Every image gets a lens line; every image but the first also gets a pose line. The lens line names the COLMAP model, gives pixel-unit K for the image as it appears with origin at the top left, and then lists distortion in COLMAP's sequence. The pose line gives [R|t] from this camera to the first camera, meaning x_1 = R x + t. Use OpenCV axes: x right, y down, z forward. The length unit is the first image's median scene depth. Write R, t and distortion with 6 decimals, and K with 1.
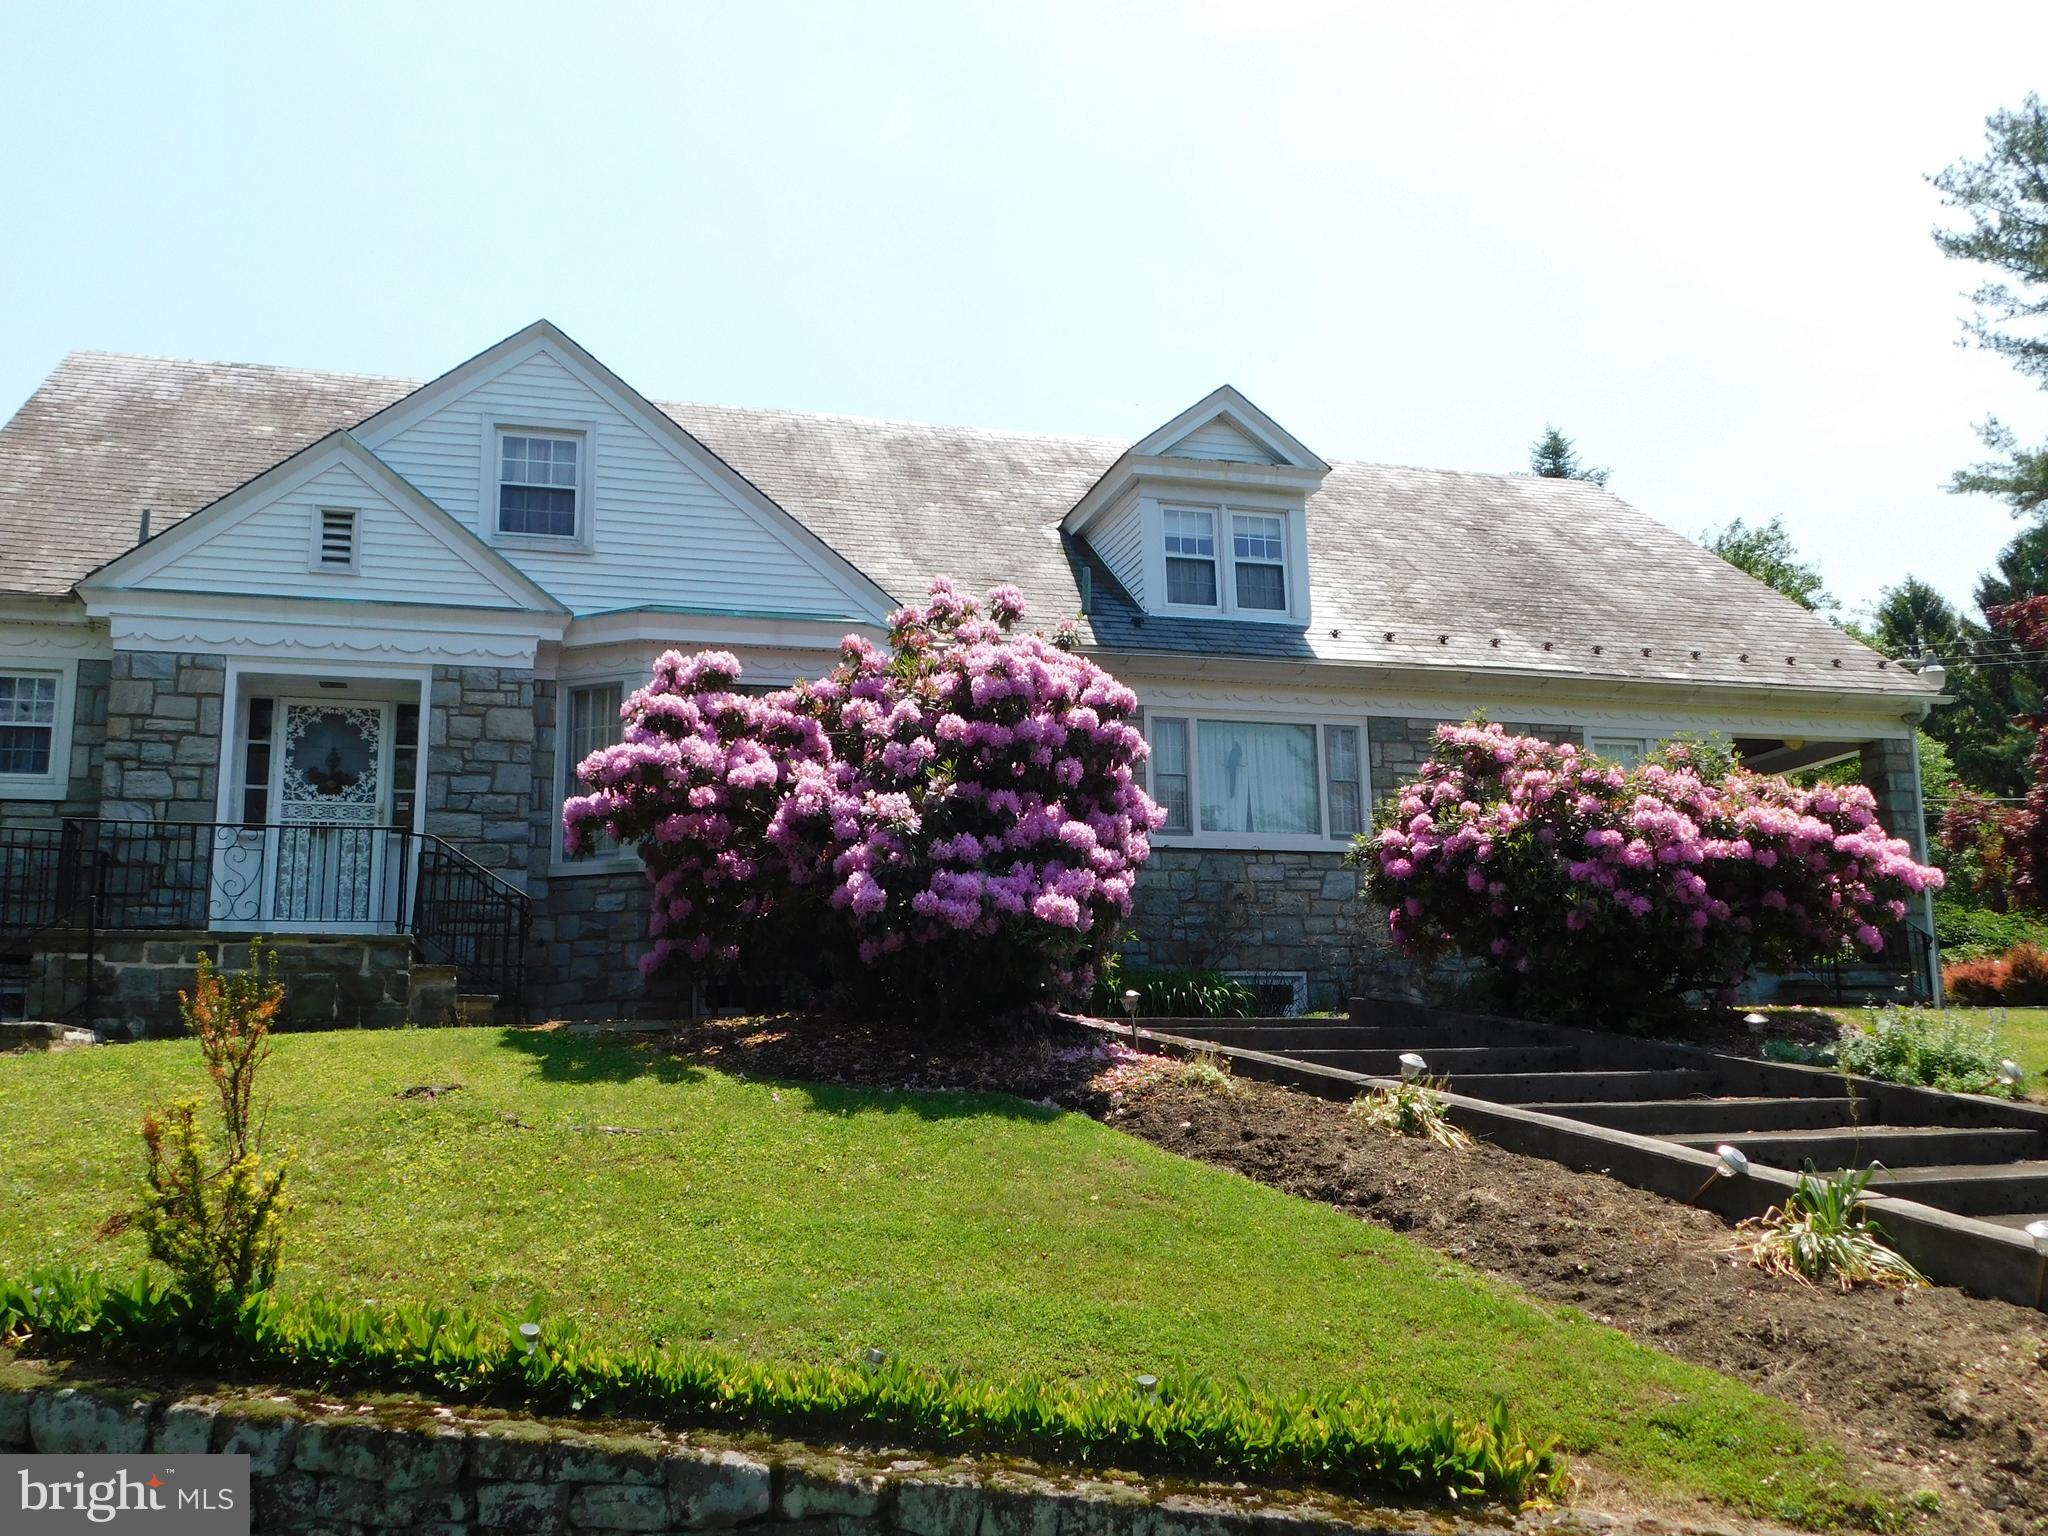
lens RADIAL K [[1789.5, 0, 1029.4], [0, 1789.5, 761.8], [0, 0, 1]] dist [-0.010431, 0.004037]
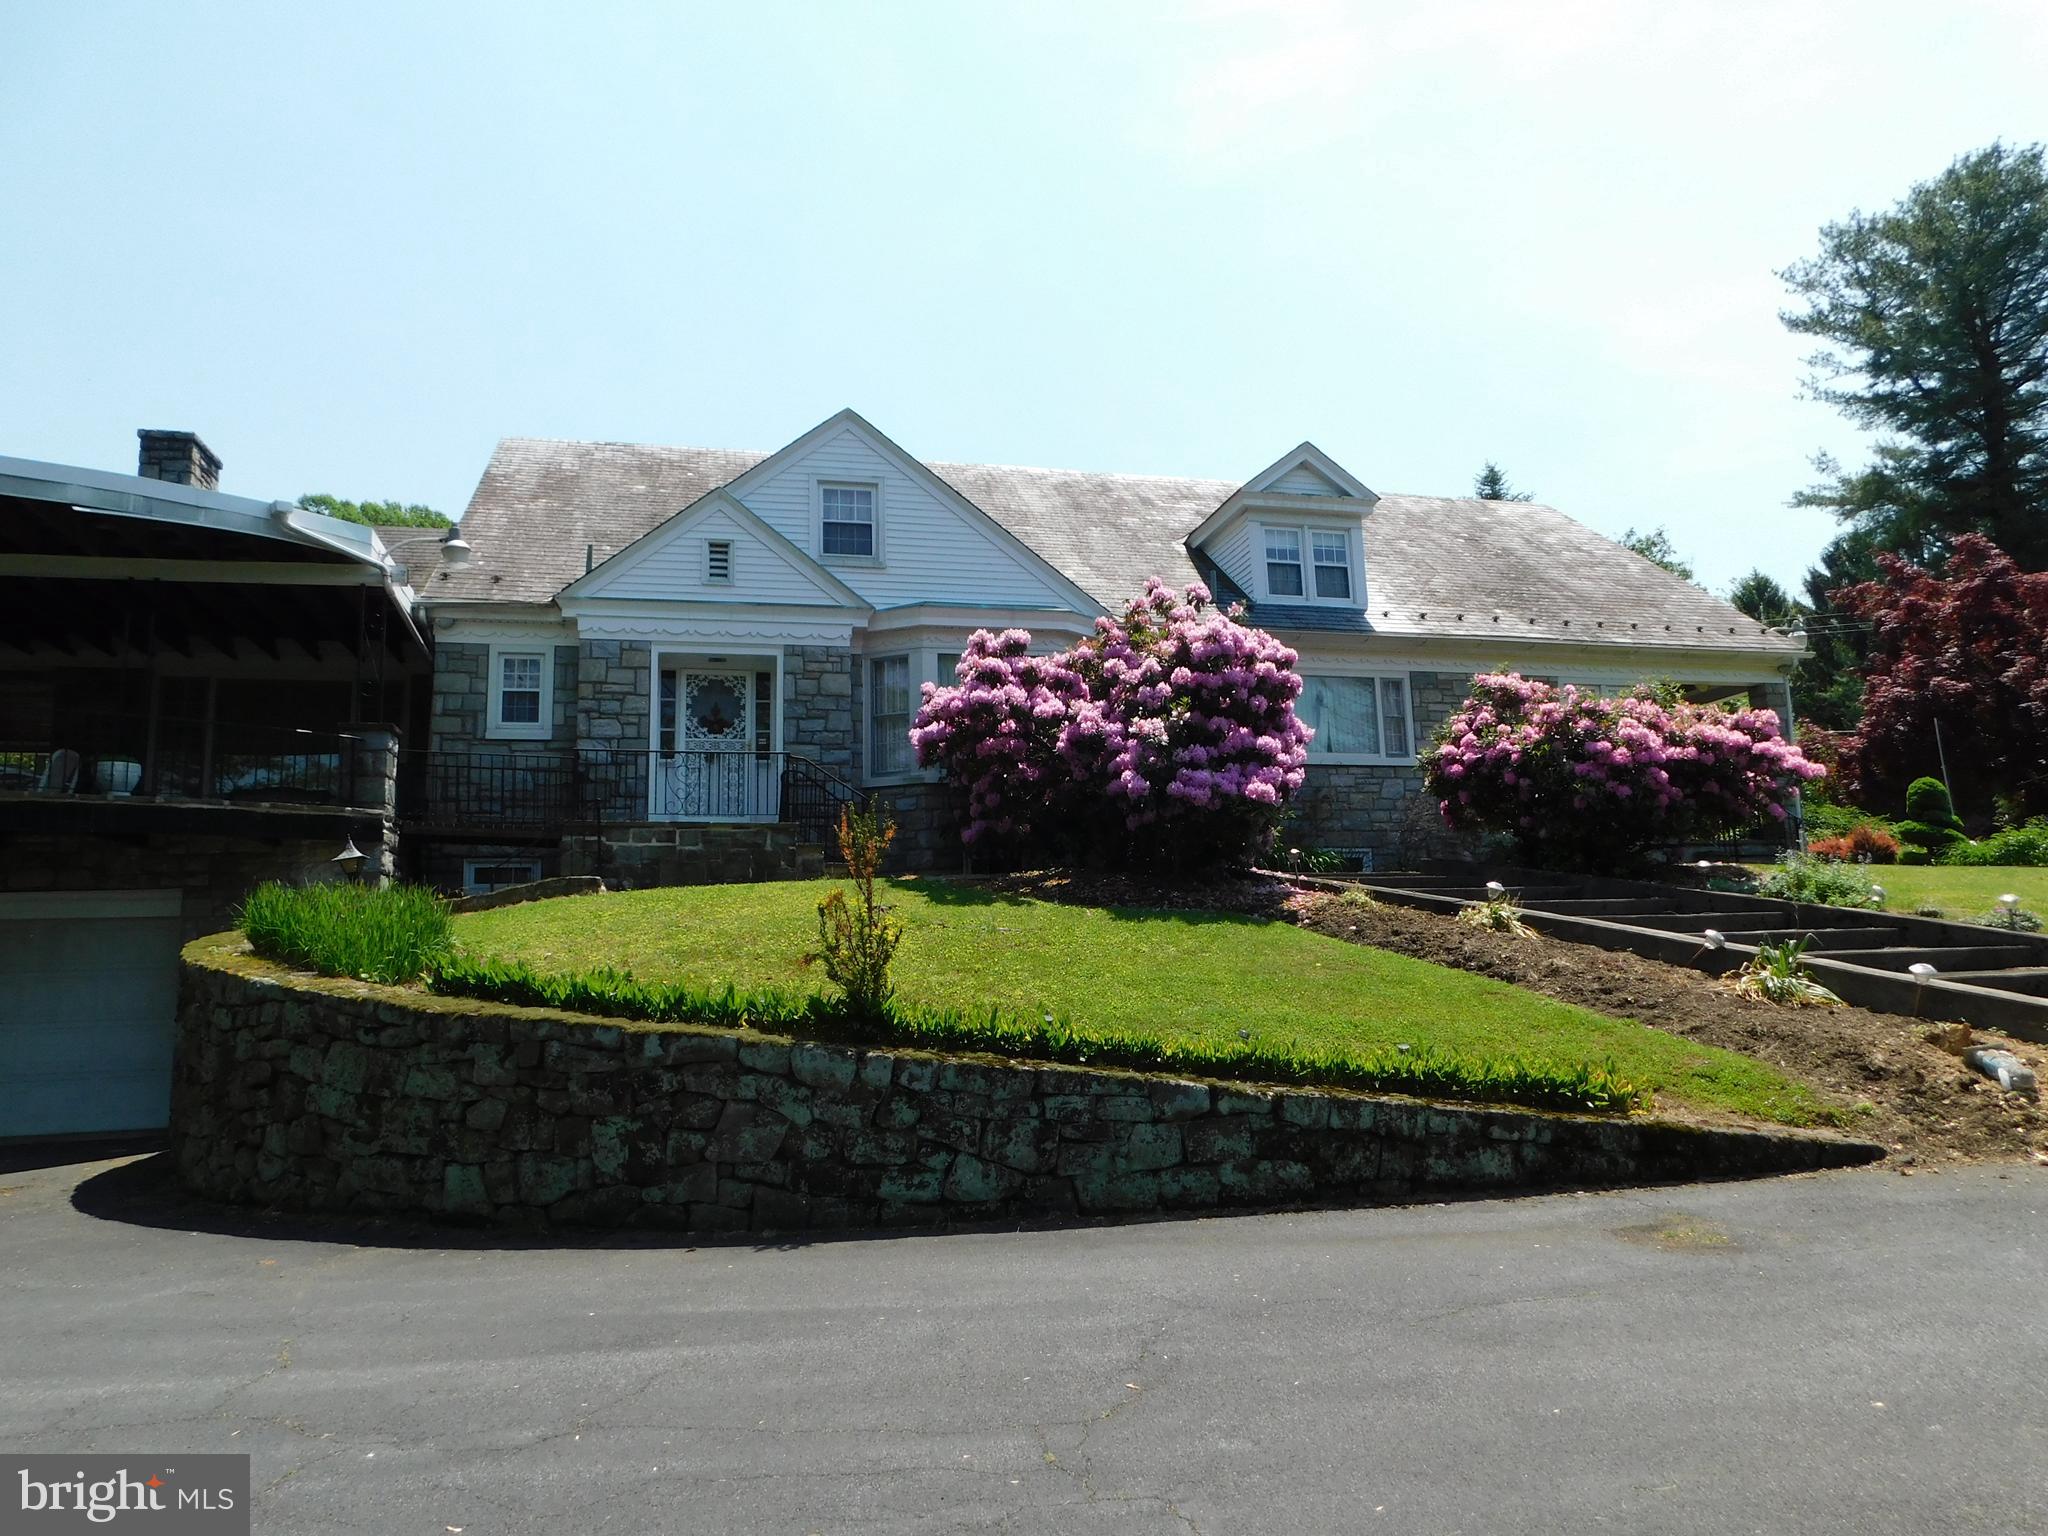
lens RADIAL K [[1339.7, 0, 1026.7], [0, 1339.7, 774.8], [0, 0, 1]] dist [-0.063497, 0.038499]
pose [[0.999039, -0.013613, -0.041666, -0.092715], [0.015288, 0.999077, 0.040141, 0.012167], [0.041081, -0.040740, 0.998325, -0.104851]]
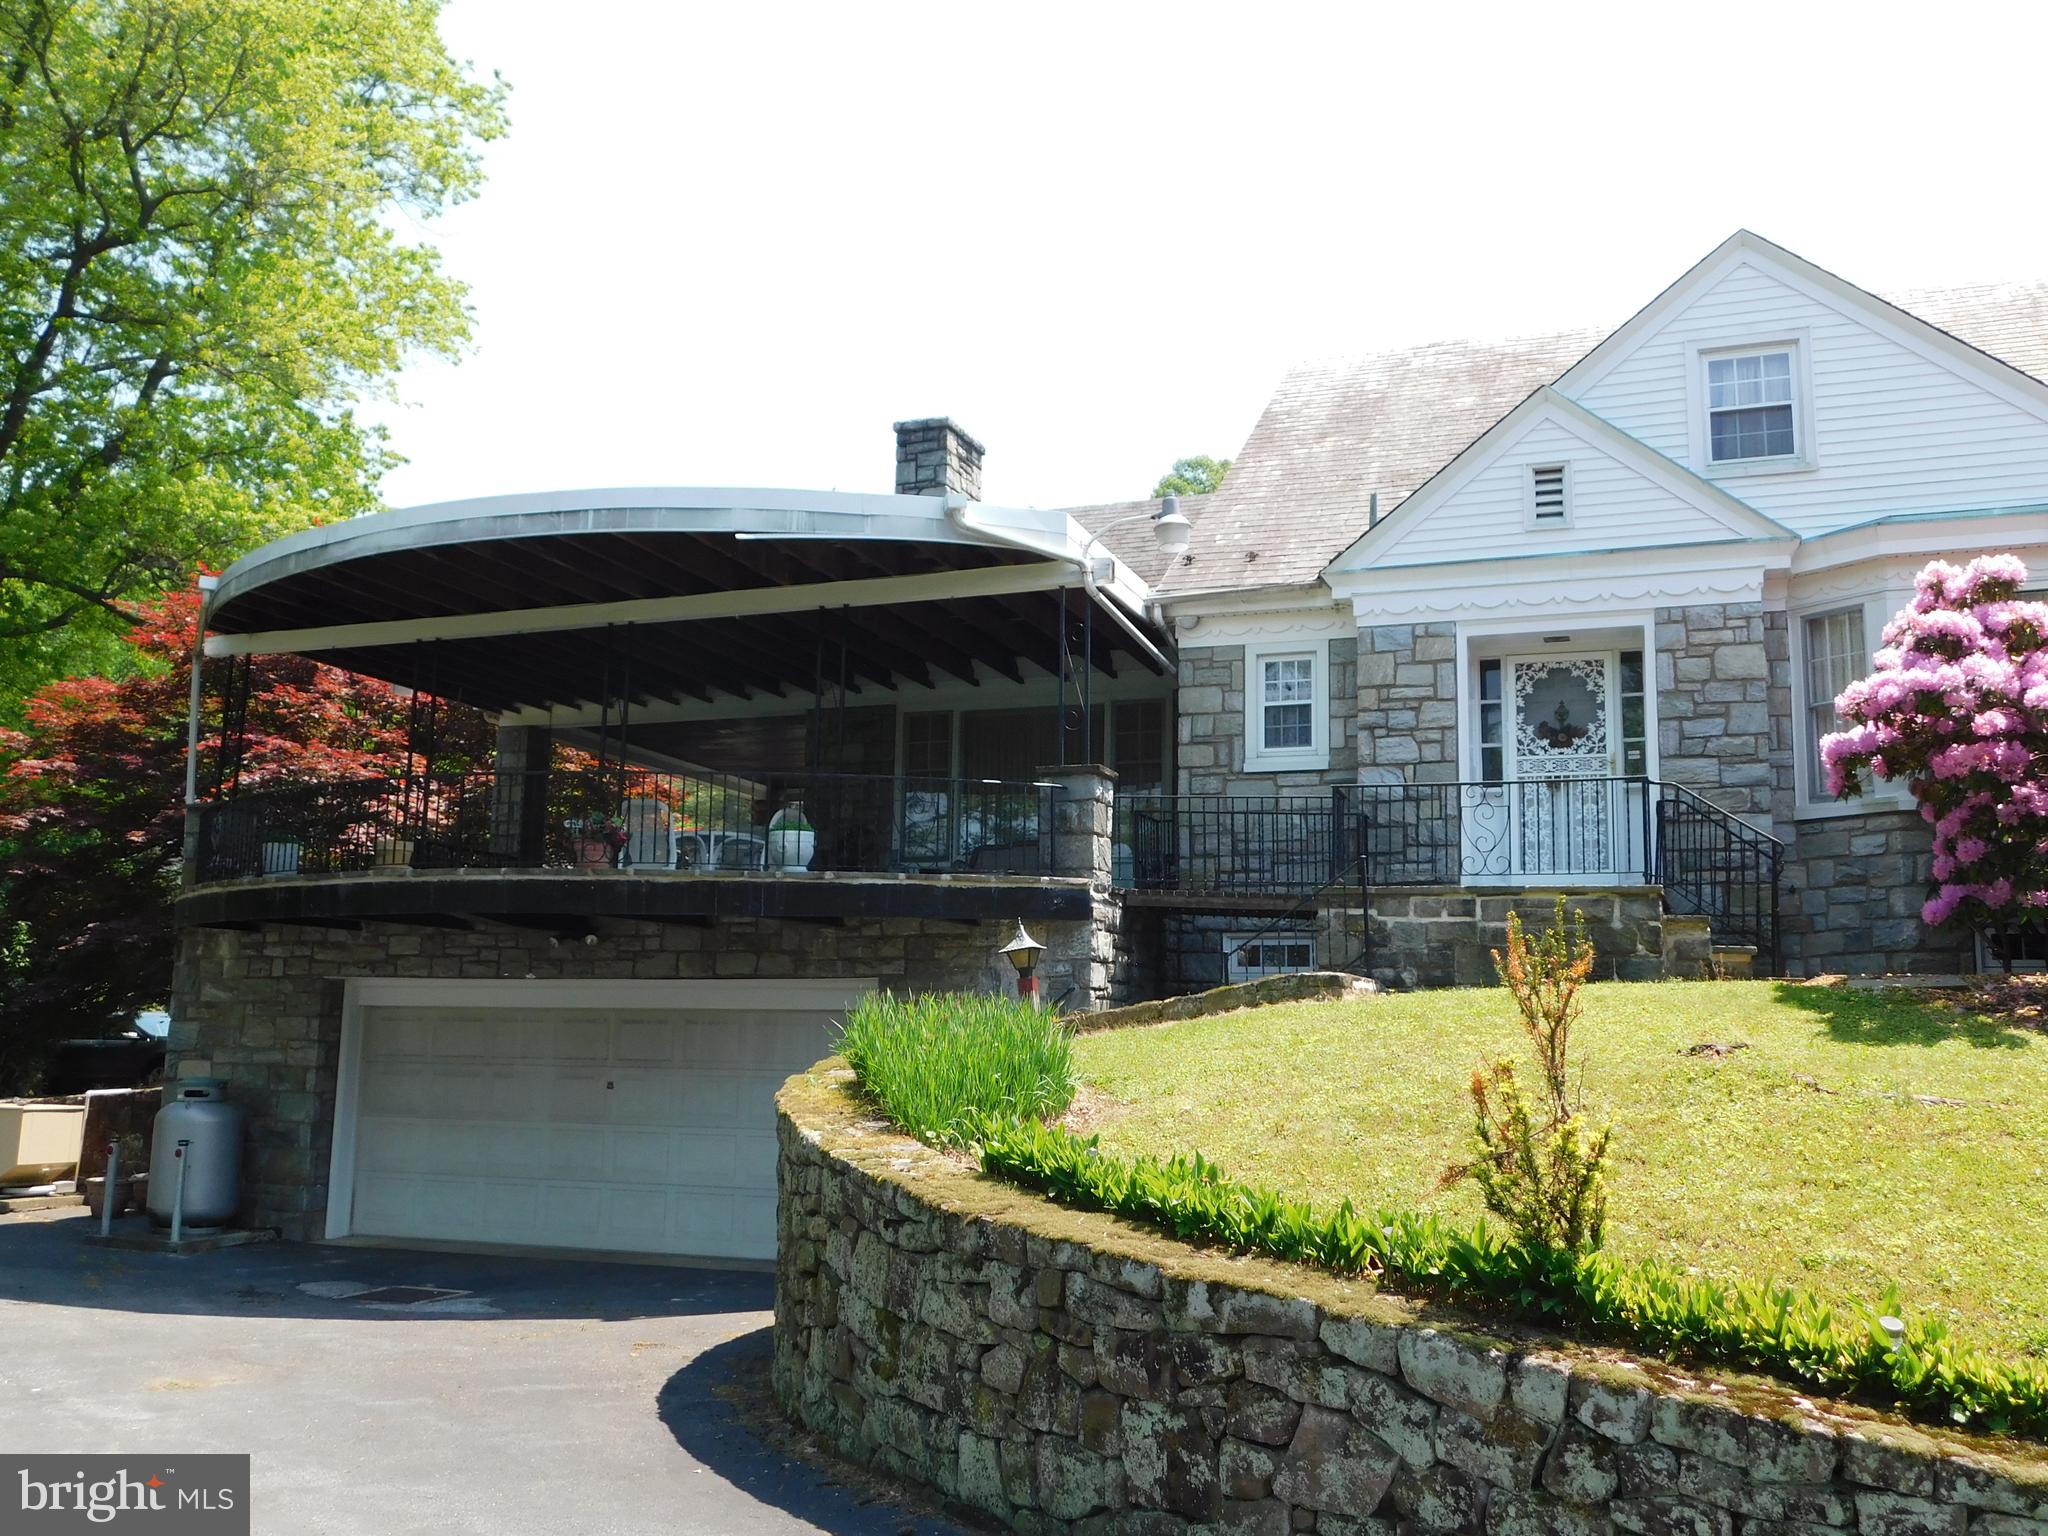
lens RADIAL K [[1789.5, 0, 1037.3], [0, 1789.5, 766.1], [0, 0, 1]] dist [-0.010431, 0.004037]
pose [[0.799782, -0.059316, -0.597353, -0.026517], [0.078705, 0.996877, 0.006389, -0.001324], [0.595109, -0.052125, 0.801953, 0.012744]]
